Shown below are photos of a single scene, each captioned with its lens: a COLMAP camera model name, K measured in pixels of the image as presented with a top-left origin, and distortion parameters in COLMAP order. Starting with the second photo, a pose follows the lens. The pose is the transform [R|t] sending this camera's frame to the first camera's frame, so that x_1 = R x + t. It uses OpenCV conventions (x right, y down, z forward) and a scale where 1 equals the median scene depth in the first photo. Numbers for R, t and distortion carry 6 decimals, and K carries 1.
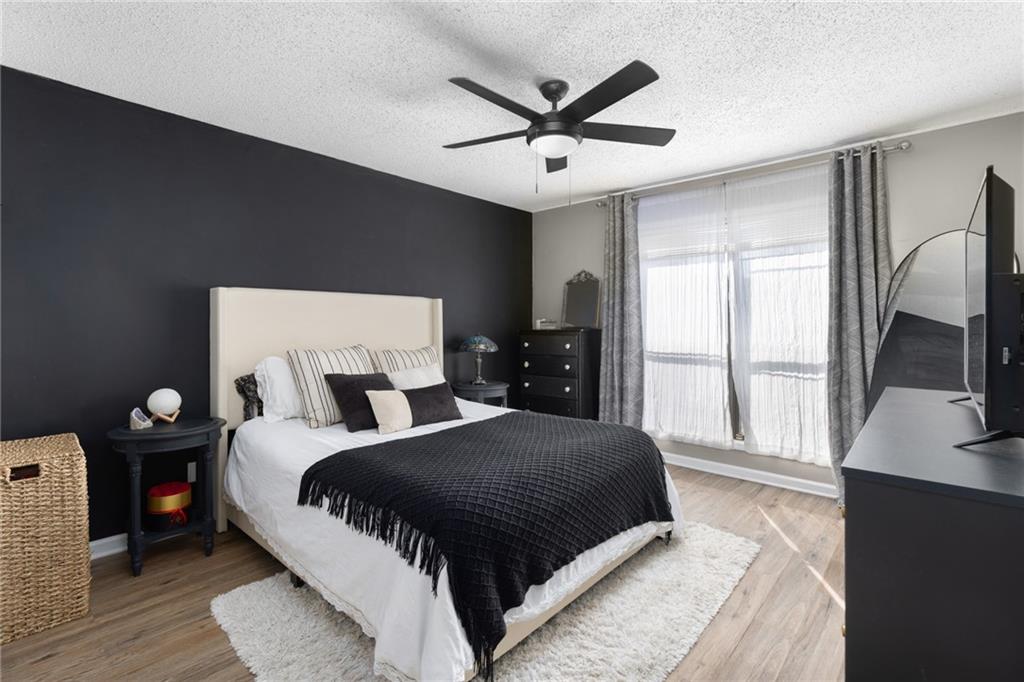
lens RADIAL K [[465.5, 0, 511.5], [0, 465.5, 332.4], [0, 0, 1]] dist [0.001127, -0.000157]
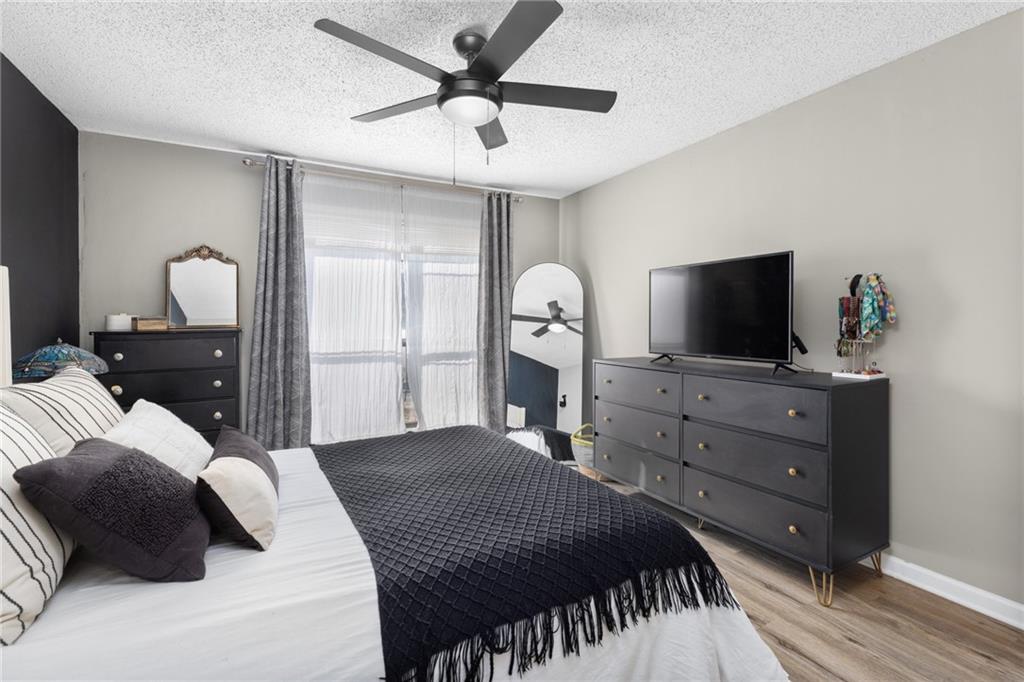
lens RADIAL K [[465.5, 0, 510.4], [0, 465.5, 337.7], [0, 0, 1]] dist [0.001127, -0.000157]
pose [[0.350883, -0.040366, 0.935549, -0.455498], [0.018414, 0.999175, 0.036205, -0.013821], [-0.936238, 0.004523, 0.351337, 0.413516]]
